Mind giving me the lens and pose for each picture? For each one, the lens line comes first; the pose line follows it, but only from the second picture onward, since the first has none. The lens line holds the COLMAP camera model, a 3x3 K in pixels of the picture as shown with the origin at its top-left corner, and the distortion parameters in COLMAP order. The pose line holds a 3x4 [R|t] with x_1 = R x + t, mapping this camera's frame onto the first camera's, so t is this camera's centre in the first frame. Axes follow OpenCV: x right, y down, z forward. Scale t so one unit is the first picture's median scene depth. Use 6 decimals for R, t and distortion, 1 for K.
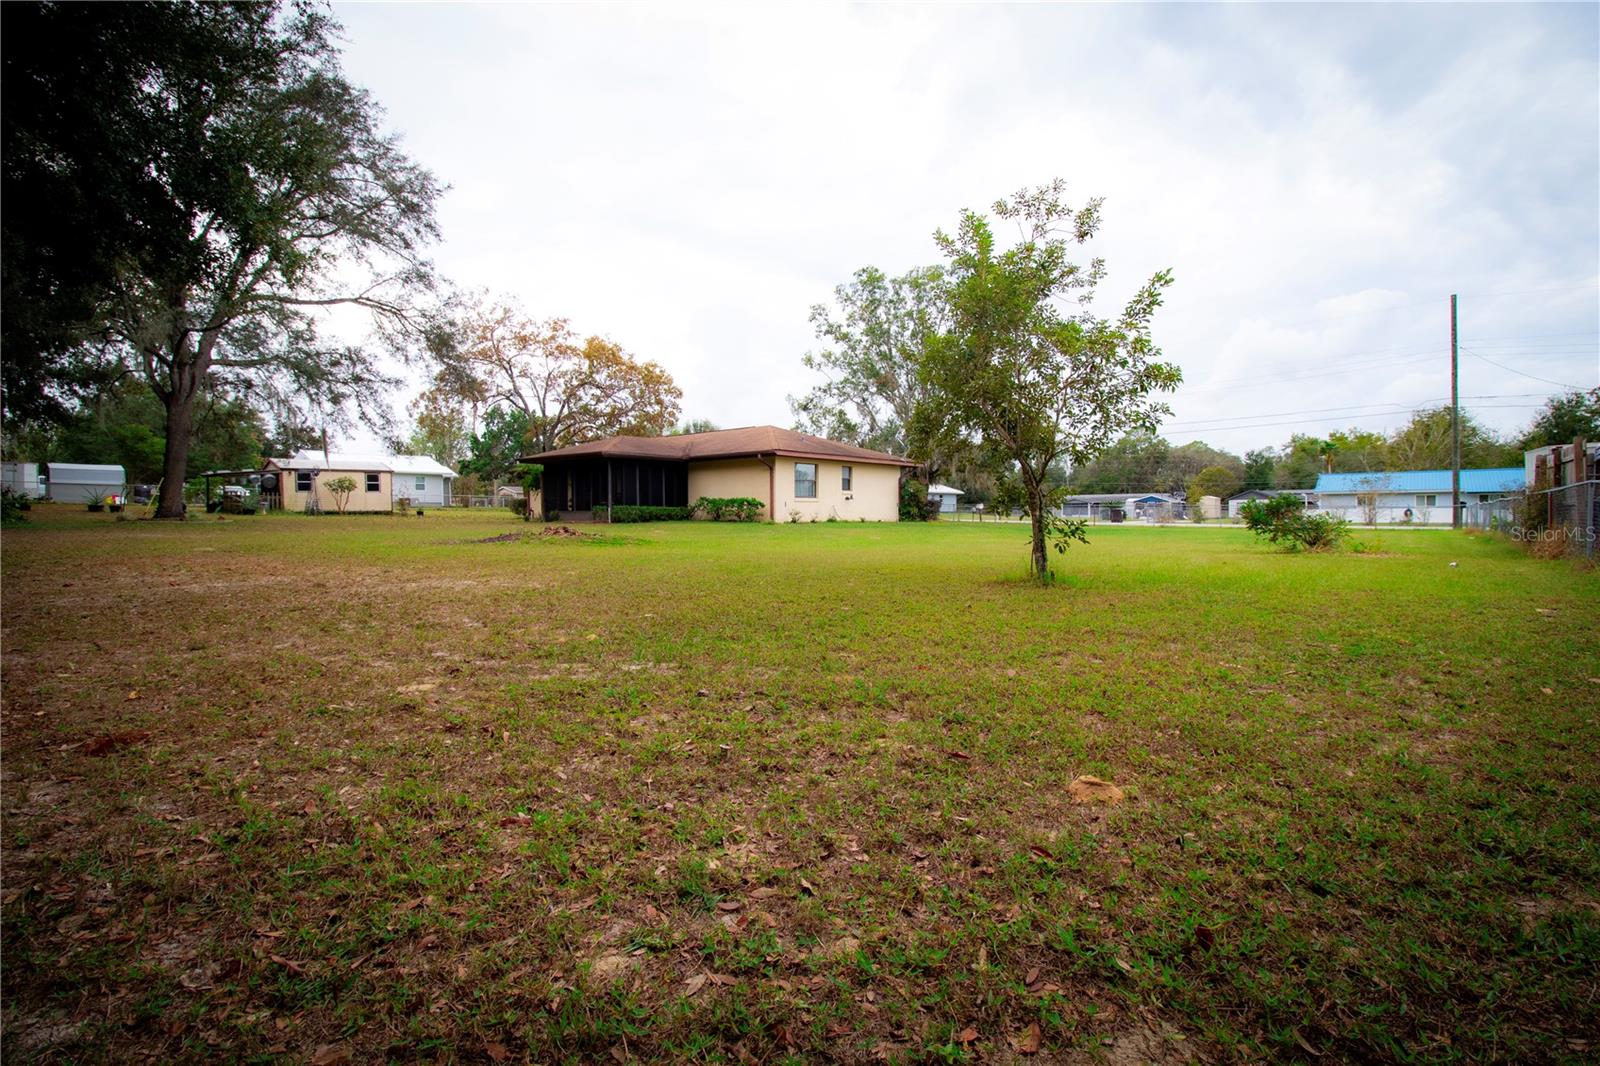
lens RADIAL K [[749.0, 0, 803.4], [0, 749.0, 535.3], [0, 0, 1]] dist [-0.013904, -0.001034]
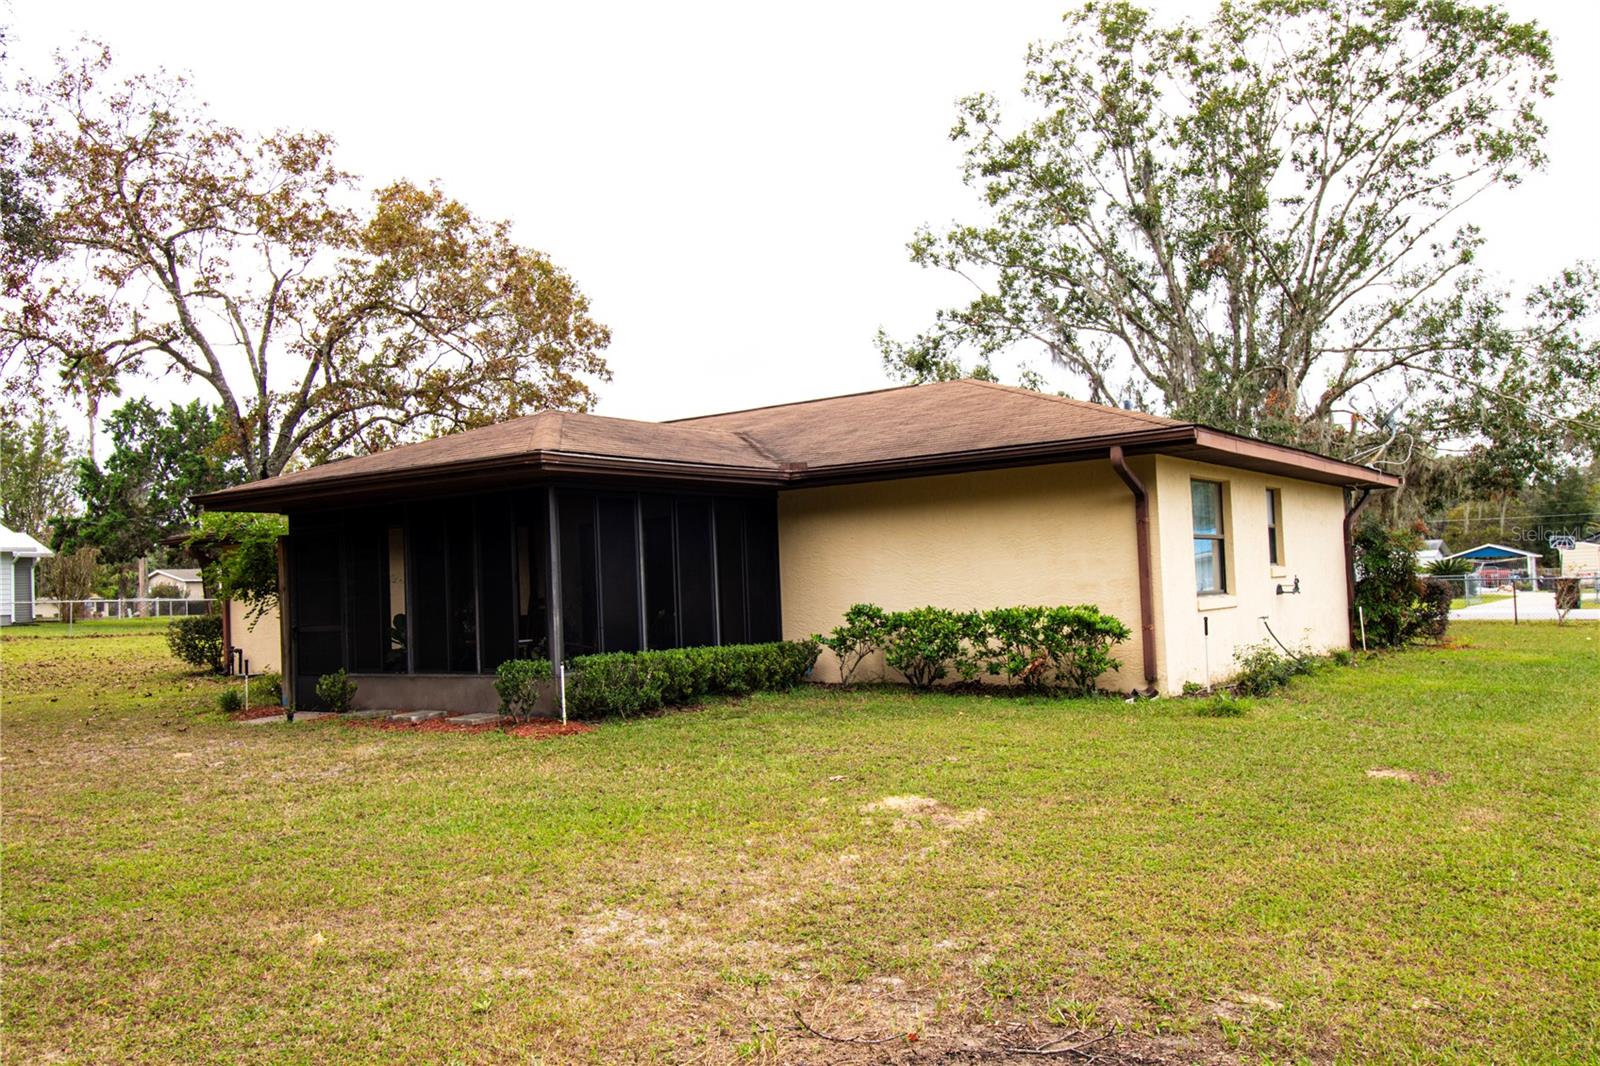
lens RADIAL K [[1271.2, 0, 798.0], [0, 1271.2, 529.4], [0, 0, 1]] dist [0.000697, 0.002994]
pose [[0.995889, -0.033180, 0.084285, -0.132701], [0.039695, 0.996253, -0.076840, -0.029278], [-0.081419, 0.079870, 0.993475, 0.339476]]
